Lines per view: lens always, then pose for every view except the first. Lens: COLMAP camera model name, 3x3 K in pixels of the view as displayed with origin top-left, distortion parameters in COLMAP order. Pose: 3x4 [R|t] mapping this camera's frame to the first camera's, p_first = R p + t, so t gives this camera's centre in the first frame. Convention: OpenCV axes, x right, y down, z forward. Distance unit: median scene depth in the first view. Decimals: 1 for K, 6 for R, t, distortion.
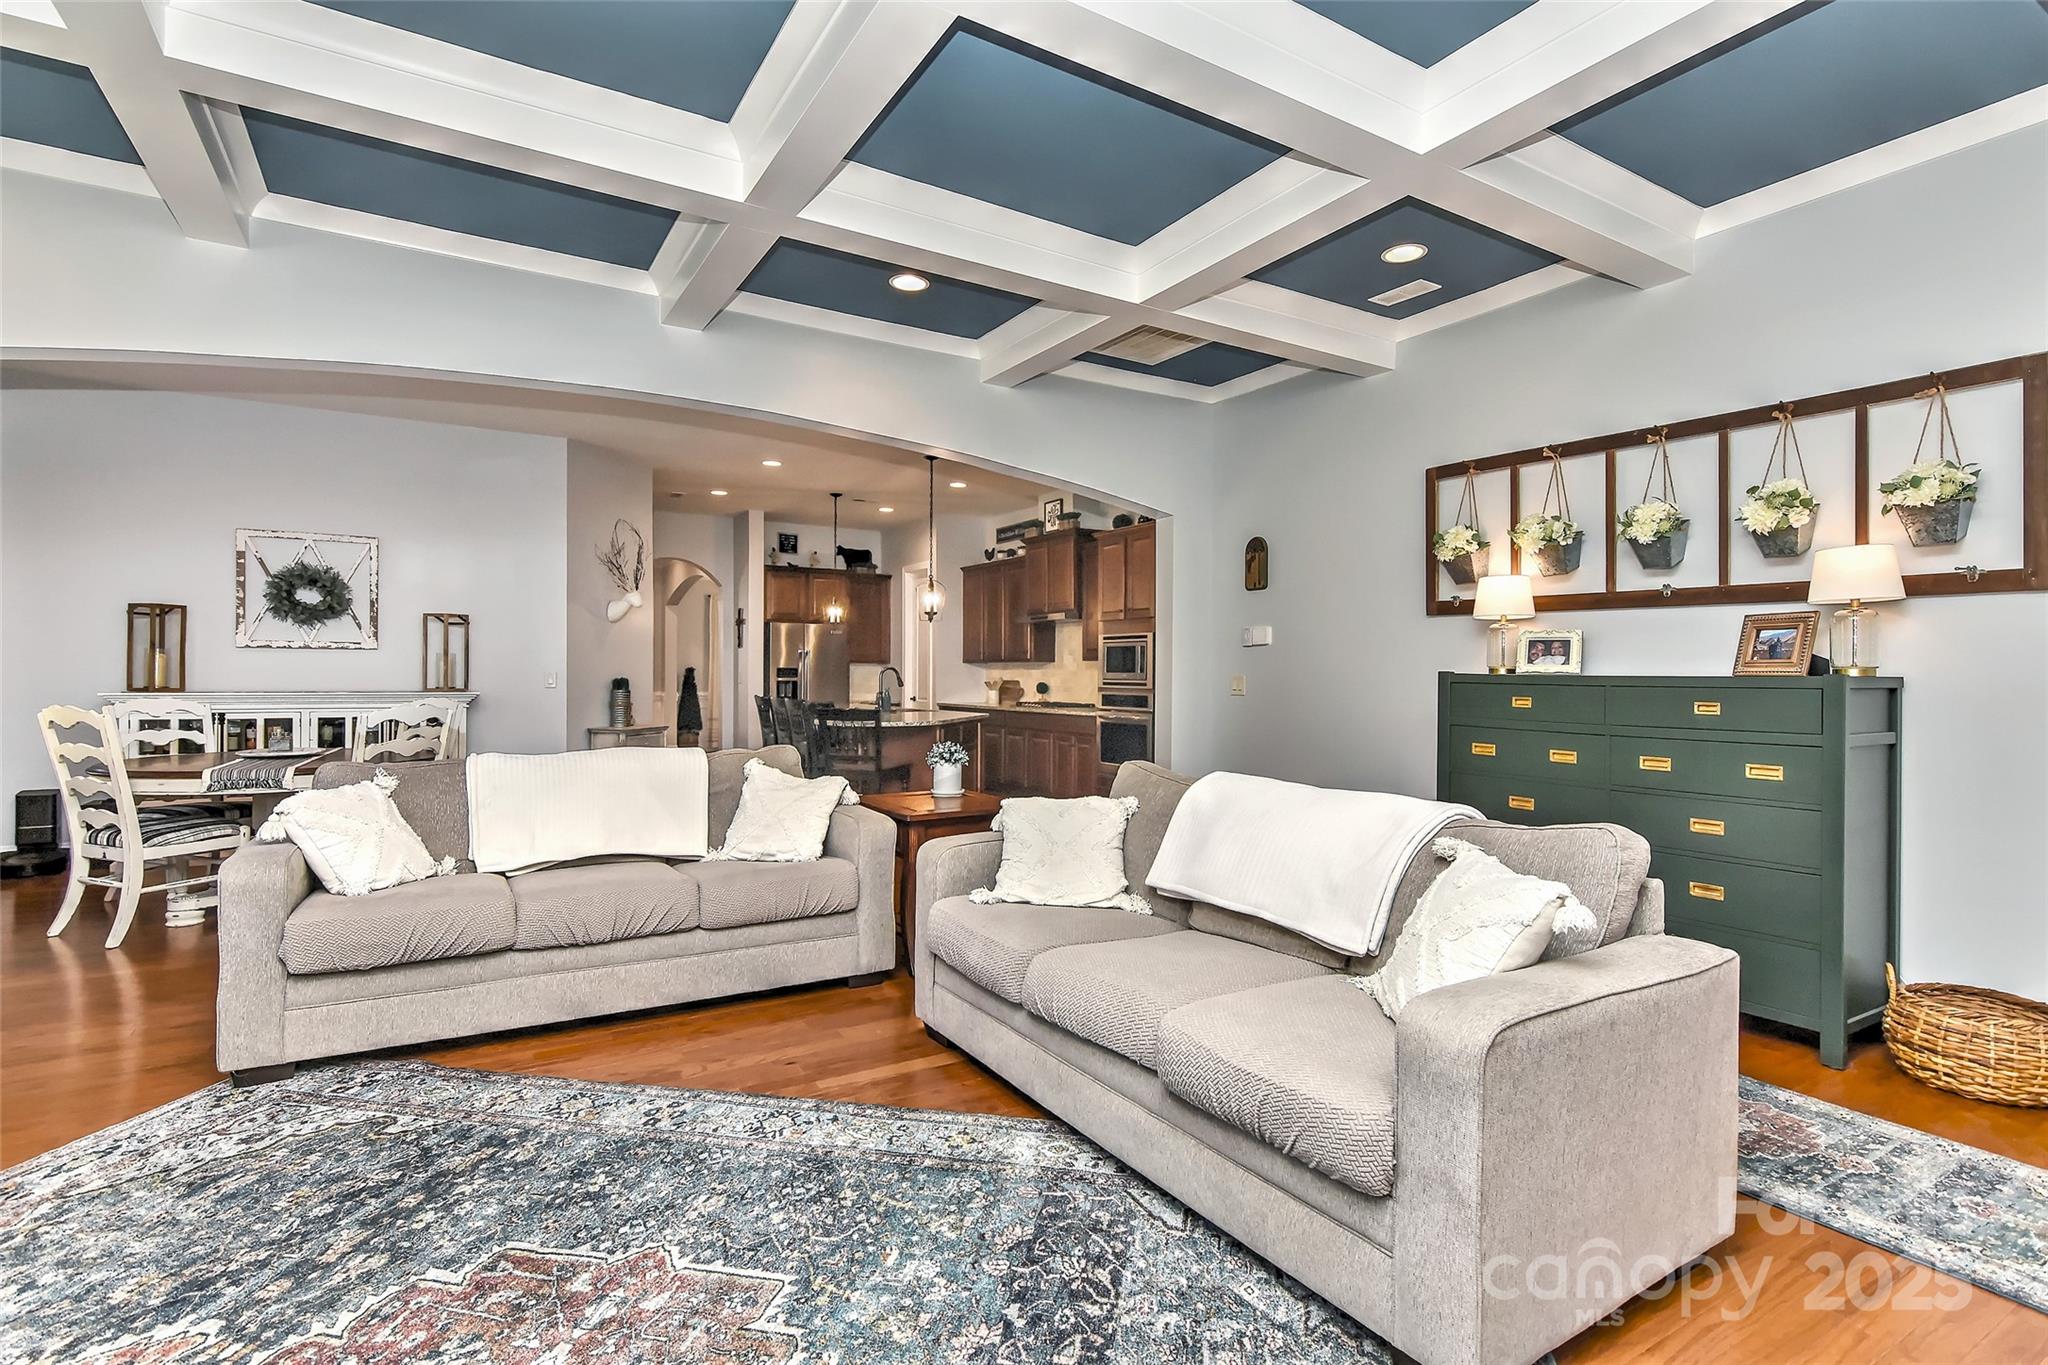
lens RADIAL K [[997.9, 0, 1036.8], [0, 997.9, 674.2], [0, 0, 1]] dist [0.001554, -0.001087]
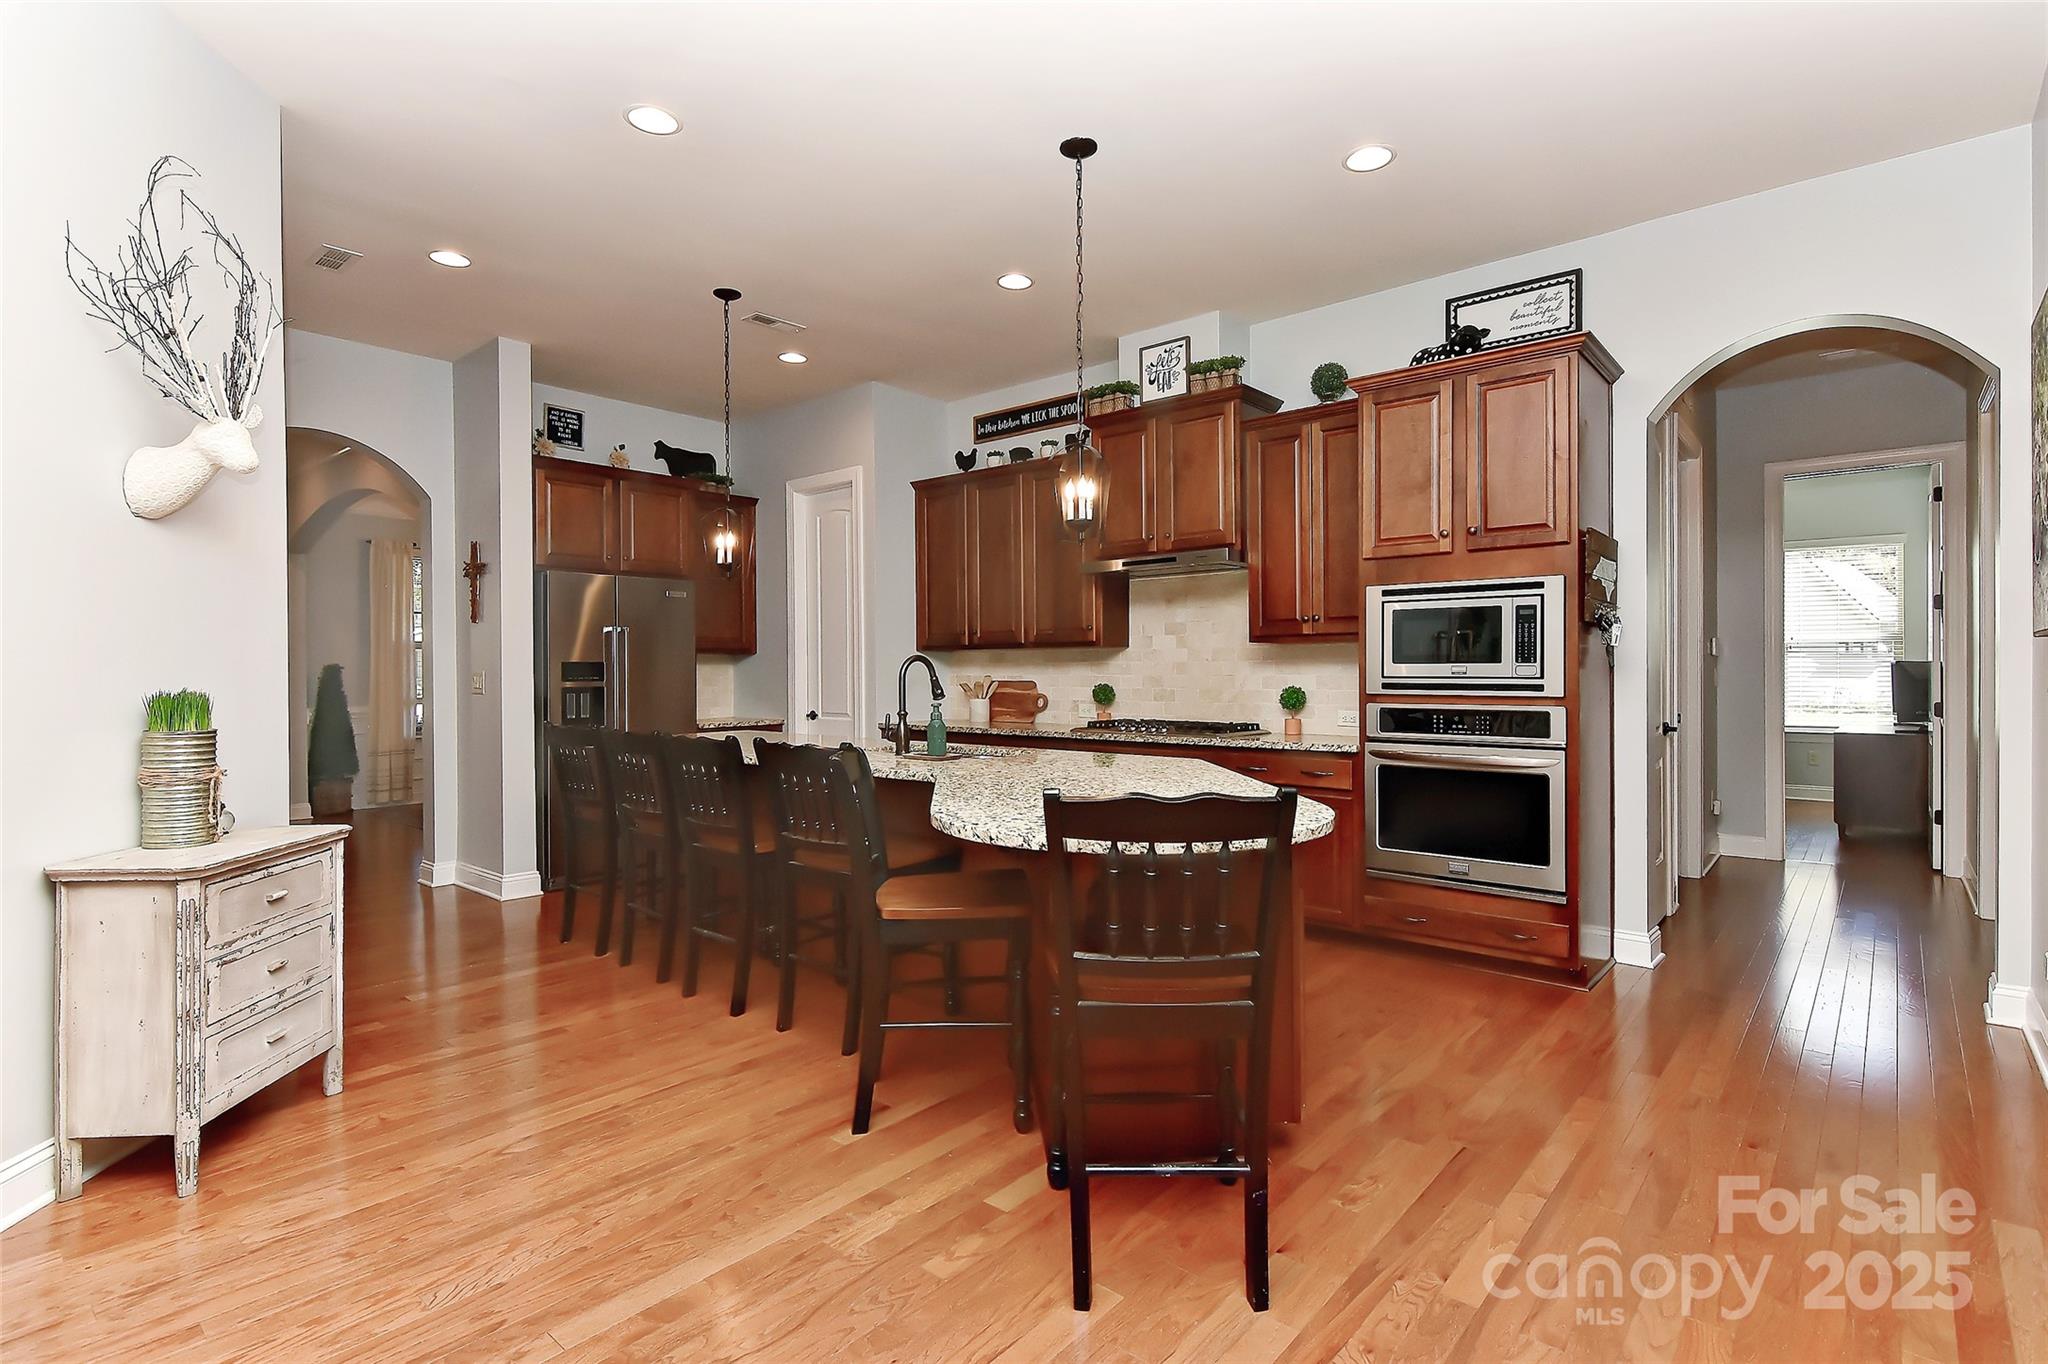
lens RADIAL K [[997.9, 0, 1036.8], [0, 997.9, 673.7], [0, 0, 1]] dist [0.001554, -0.001087]
pose [[0.952009, -0.010399, 0.305893, -0.197529], [0.009274, 0.999944, 0.005131, -0.000913], [-0.305930, -0.002048, 0.952052, 0.477368]]
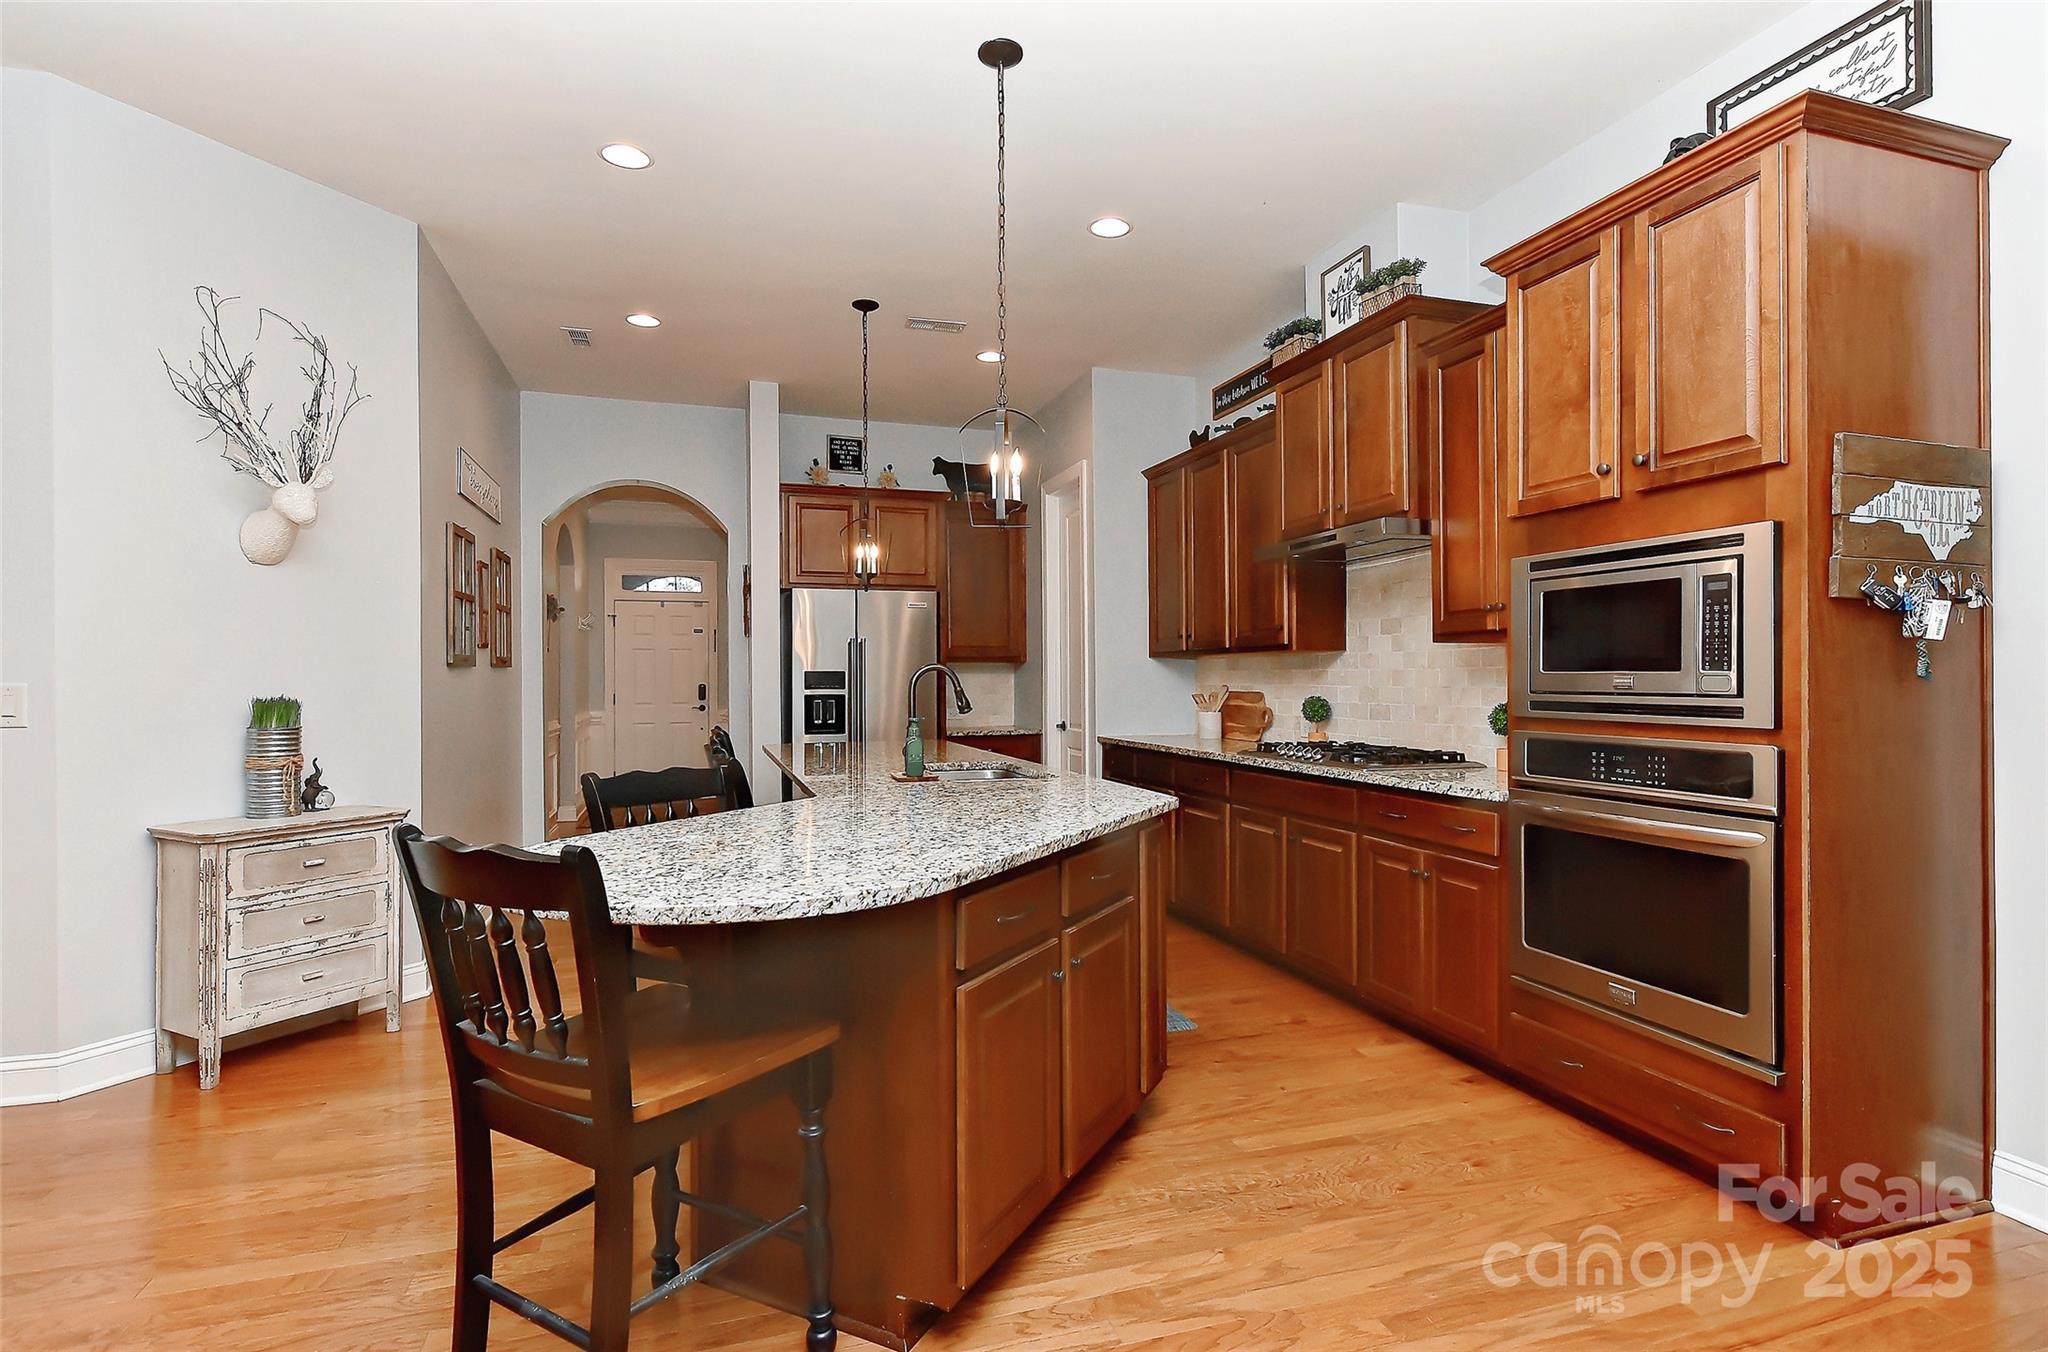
lens RADIAL K [[1025.0, 0, 1032.8], [0, 1025.0, 677.8], [0, 0, 1]] dist [-0.000735, -0.000857]
pose [[0.972494, -0.009116, -0.232748, -0.010935], [0.008776, 0.999958, -0.002495, -0.000505], [0.232761, 0.000383, 0.972534, 0.516038]]
